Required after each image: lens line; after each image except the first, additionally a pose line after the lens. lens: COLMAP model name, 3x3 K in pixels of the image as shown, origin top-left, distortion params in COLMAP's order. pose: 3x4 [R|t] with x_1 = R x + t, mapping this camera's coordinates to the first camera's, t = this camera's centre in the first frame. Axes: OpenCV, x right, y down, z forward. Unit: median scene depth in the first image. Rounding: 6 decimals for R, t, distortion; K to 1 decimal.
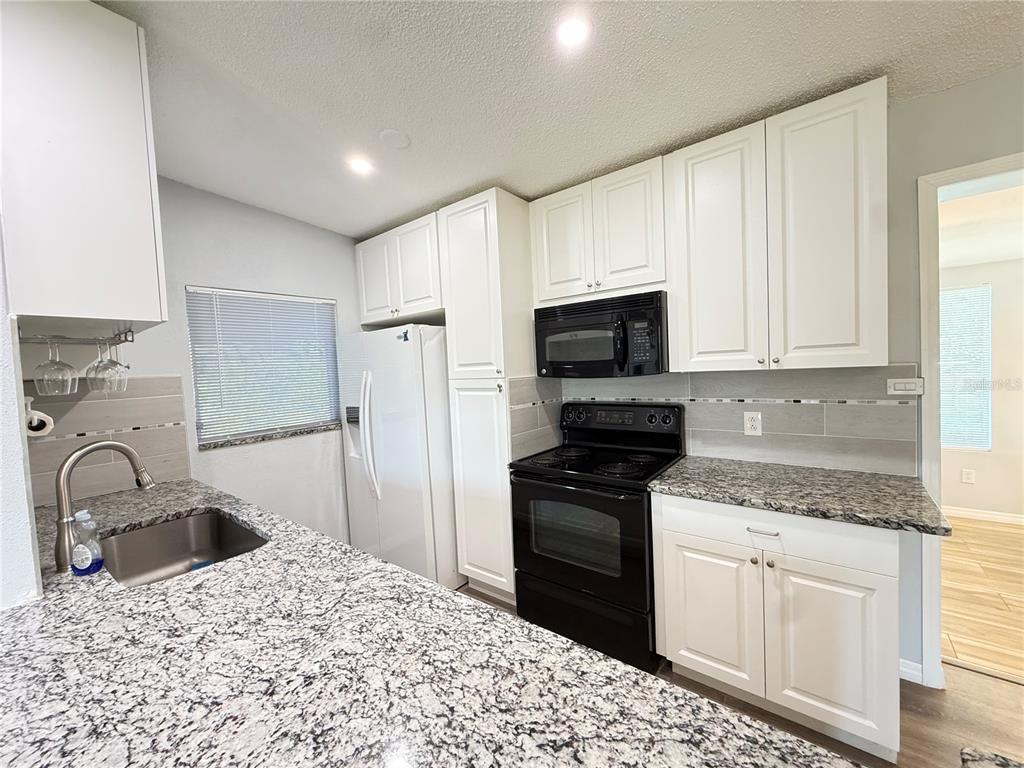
lens RADIAL K [[407.3, 0, 505.7], [0, 407.3, 384.2], [0, 0, 1]] dist [0.001235, 0.000515]
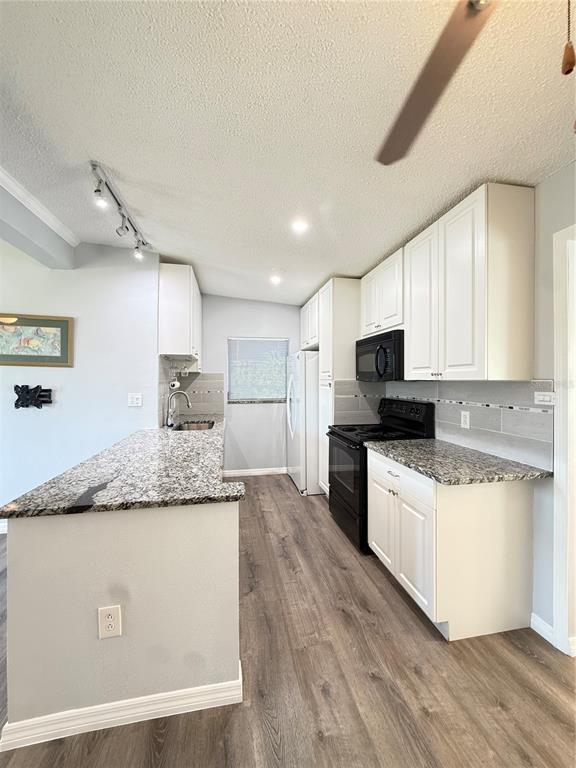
lens RADIAL K [[305.5, 0, 288.4], [0, 305.5, 381.7], [0, 0, 1]] dist [0.001235, 0.000515]
pose [[0.759715, 0.049863, -0.648341, 0.751127], [-0.062452, 0.998042, 0.003578, 0.000770], [0.647250, 0.037772, 0.761341, -0.180042]]
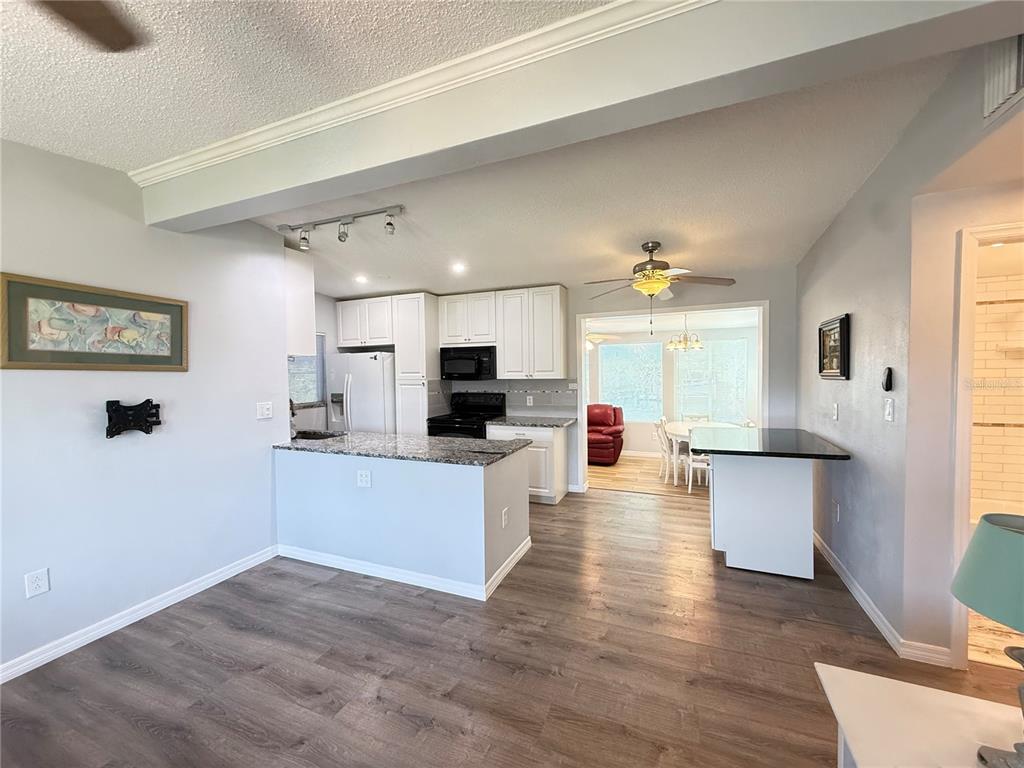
lens RADIAL K [[407.3, 0, 511.5], [0, 407.3, 384.5], [0, 0, 1]] dist [0.001235, 0.000515]
pose [[0.960926, 0.024549, 0.275715, -0.162333], [-0.019900, 0.999609, -0.019649, 0.044819], [-0.276090, 0.013394, 0.961039, -1.216105]]
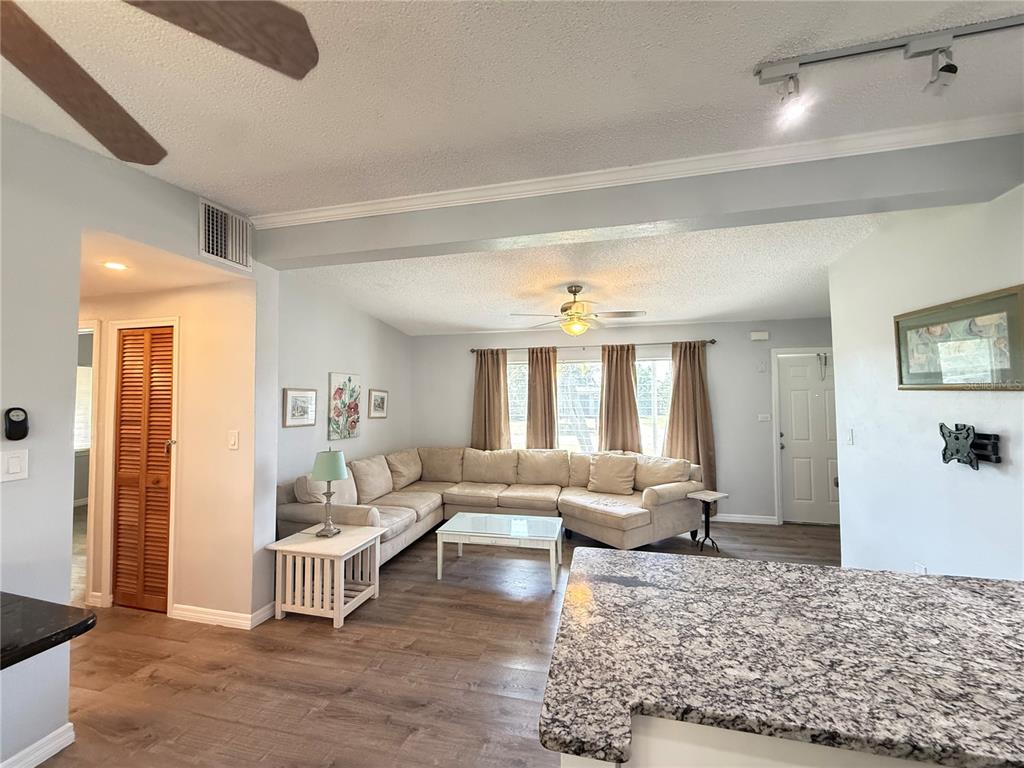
lens RADIAL K [[407.3, 0, 510.7], [0, 407.3, 385.7], [0, 0, 1]] dist [0.001235, 0.000515]
pose [[-0.905512, 0.040271, -0.422406, 0.473347], [0.033786, 0.999168, 0.022830, -0.058832], [0.422974, 0.006402, -0.906119, 0.483090]]
